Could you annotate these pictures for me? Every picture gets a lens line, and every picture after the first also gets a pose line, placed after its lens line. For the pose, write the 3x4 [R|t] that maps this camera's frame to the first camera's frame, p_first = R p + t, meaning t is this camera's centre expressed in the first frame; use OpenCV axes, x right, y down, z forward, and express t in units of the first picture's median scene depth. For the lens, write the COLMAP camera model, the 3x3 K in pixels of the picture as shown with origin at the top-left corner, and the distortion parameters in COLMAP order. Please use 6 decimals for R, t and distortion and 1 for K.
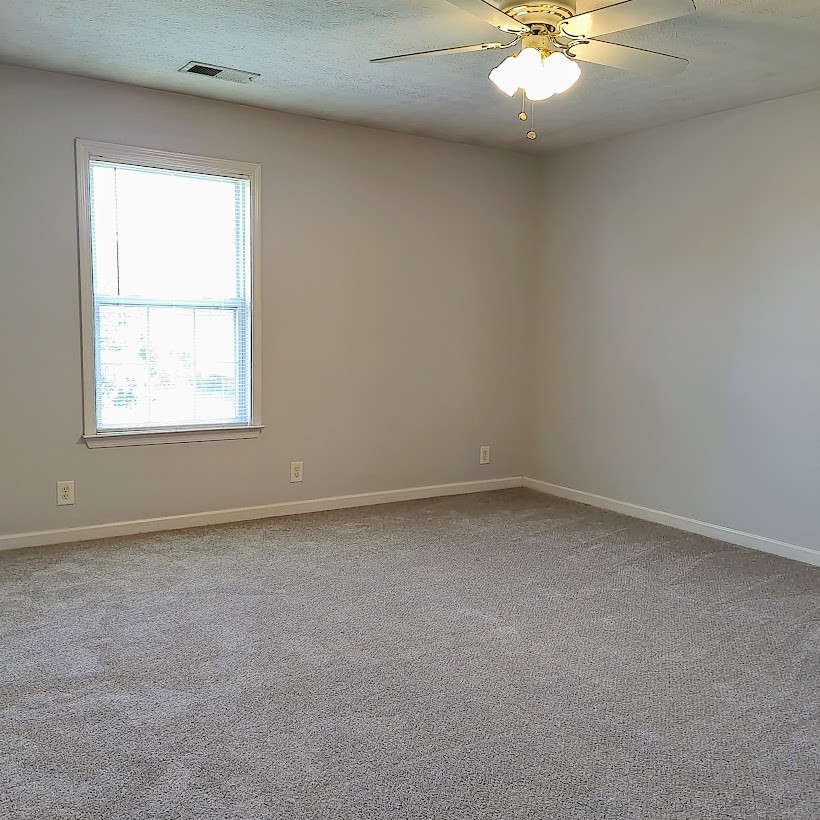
lens RADIAL K [[807.6, 0, 416.9], [0, 807.6, 410.0], [0, 0, 1]] dist [0.054939, 0.000000]
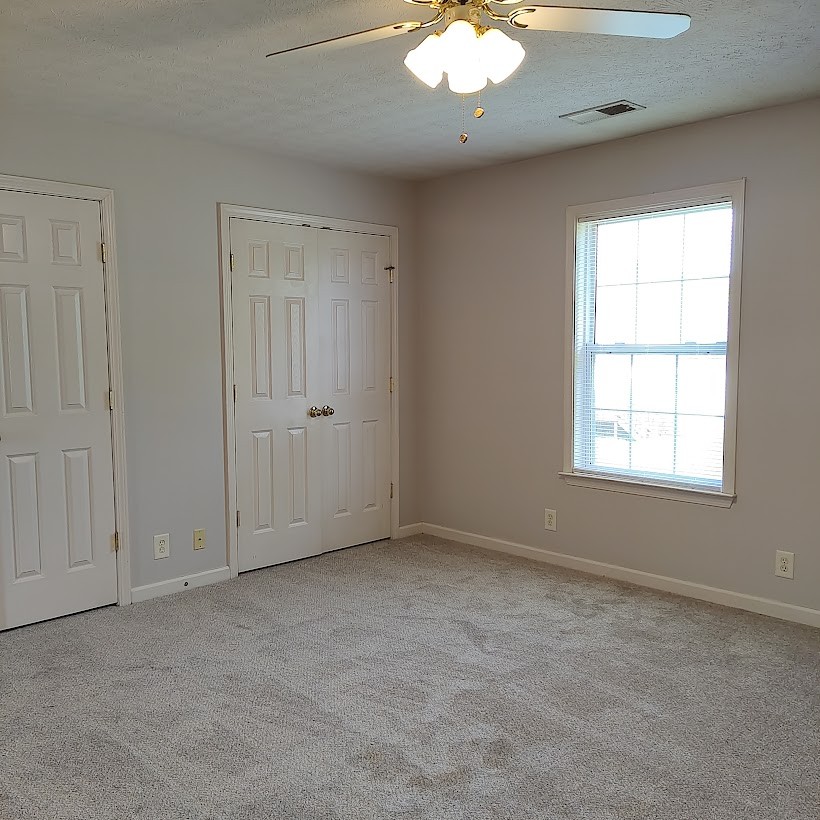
lens RADIAL K [[807.6, 0, 419.0], [0, 807.6, 426.9], [0, 0, 1]] dist [0.054939, 0.000000]
pose [[0.199917, 0.081902, -0.976384, 0.680263], [-0.101526, 0.992868, 0.062497, -0.085899], [0.974539, 0.086634, 0.206806, 0.630204]]
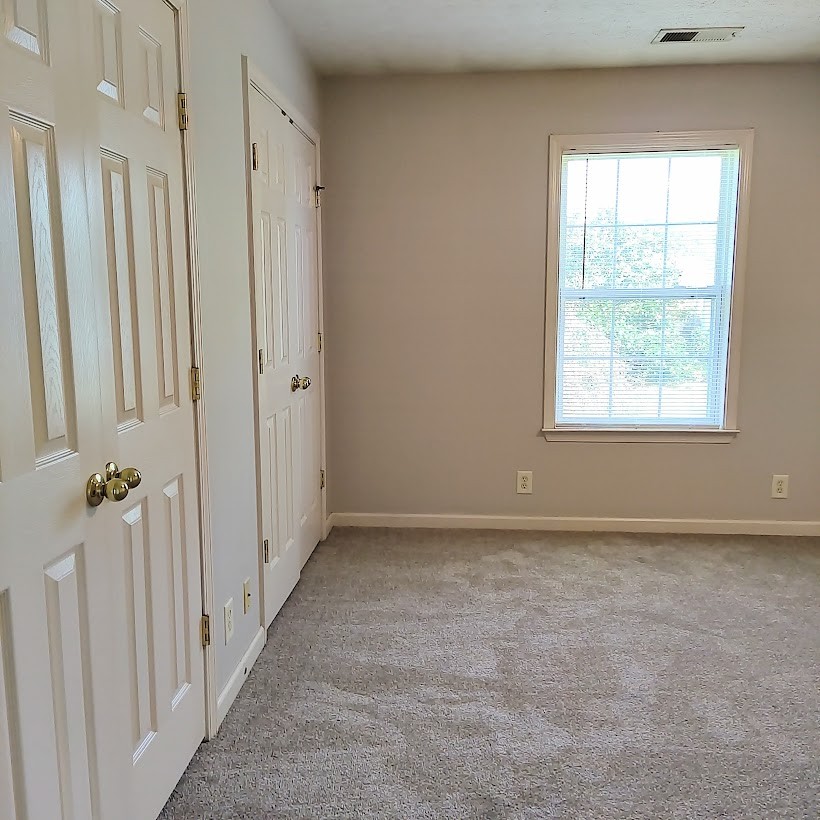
lens RADIAL K [[807.6, 0, 418.0], [0, 807.6, 405.4], [0, 0, 1]] dist [0.054939, 0.000000]
pose [[0.799516, 0.063077, -0.597323, 0.074879], [-0.049386, 0.998007, 0.039286, -0.032179], [0.598610, -0.001911, 0.801038, 0.105817]]
